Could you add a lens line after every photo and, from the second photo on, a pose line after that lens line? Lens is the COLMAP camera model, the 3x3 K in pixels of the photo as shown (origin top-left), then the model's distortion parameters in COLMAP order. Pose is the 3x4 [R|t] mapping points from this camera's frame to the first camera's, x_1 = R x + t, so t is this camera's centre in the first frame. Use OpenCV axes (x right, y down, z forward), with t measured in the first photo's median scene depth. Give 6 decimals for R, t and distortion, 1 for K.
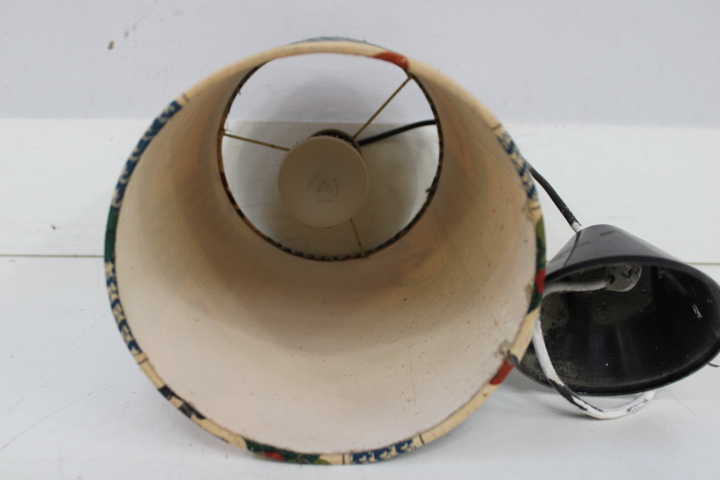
lens RADIAL K [[746.3, 0, 350.6], [0, 746.3, 220.2], [0, 0, 1]] dist [-0.087620, 0.000000]
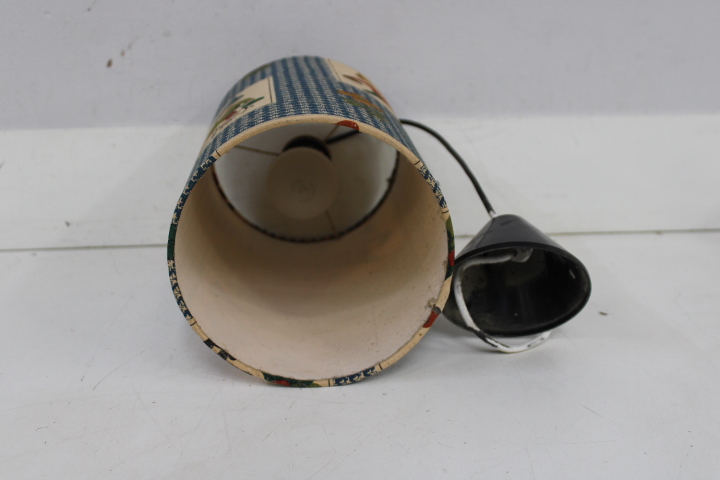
lens RADIAL K [[884.1, 0, 363.0], [0, 884.1, 237.7], [0, 0, 1]] dist [-0.097624, 0.000000]
pose [[0.998059, -0.042192, 0.045801, -0.008594], [0.038881, 0.996724, 0.070922, -0.076101], [-0.048643, -0.069003, 0.996430, -0.621598]]
